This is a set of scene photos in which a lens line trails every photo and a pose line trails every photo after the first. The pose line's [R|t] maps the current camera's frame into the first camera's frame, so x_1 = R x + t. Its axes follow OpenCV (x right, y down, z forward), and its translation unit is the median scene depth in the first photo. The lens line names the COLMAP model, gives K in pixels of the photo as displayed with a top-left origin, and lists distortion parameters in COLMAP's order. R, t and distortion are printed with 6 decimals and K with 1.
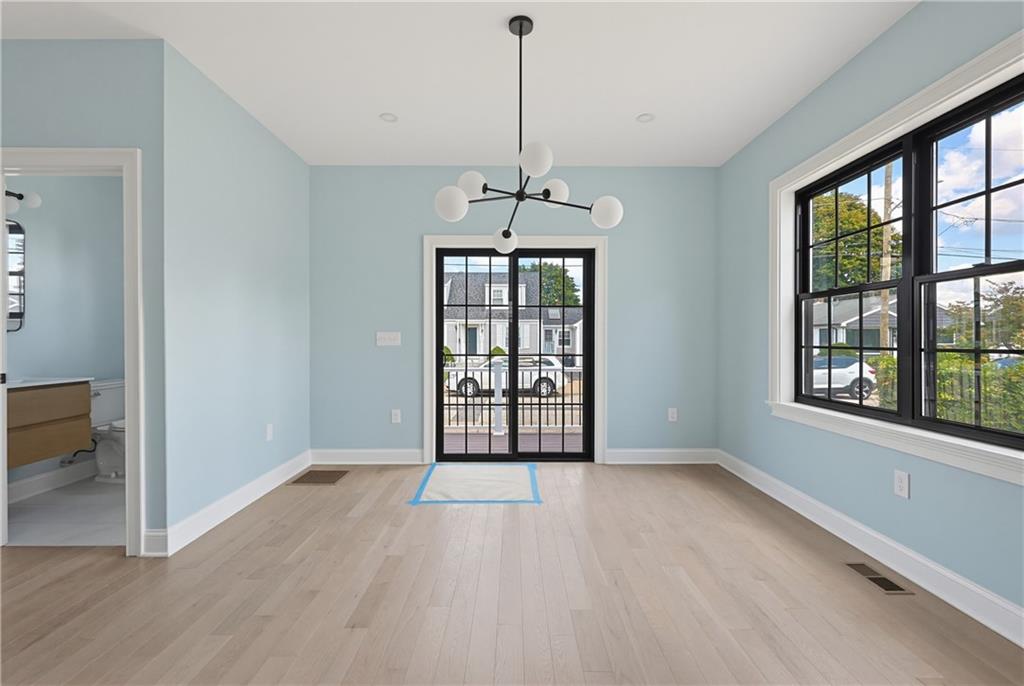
lens RADIAL K [[442.7, 0, 505.9], [0, 442.7, 340.5], [0, 0, 1]] dist [-0.000379, 0.000072]
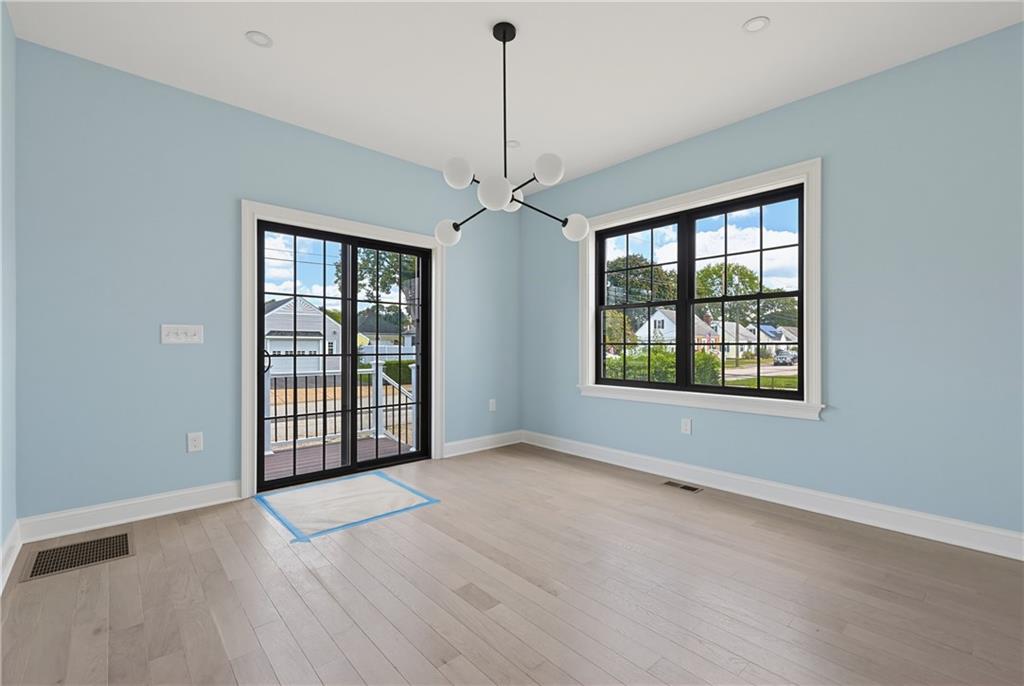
lens RADIAL K [[442.6, 0, 512.0], [0, 442.6, 343.0], [0, 0, 1]] dist [0.003174, 0.000092]
pose [[0.739395, 0.005389, 0.673250, -0.358247], [0.000598, 0.999962, -0.008661, 0.017541], [-0.673271, 0.006807, 0.739364, 0.121471]]
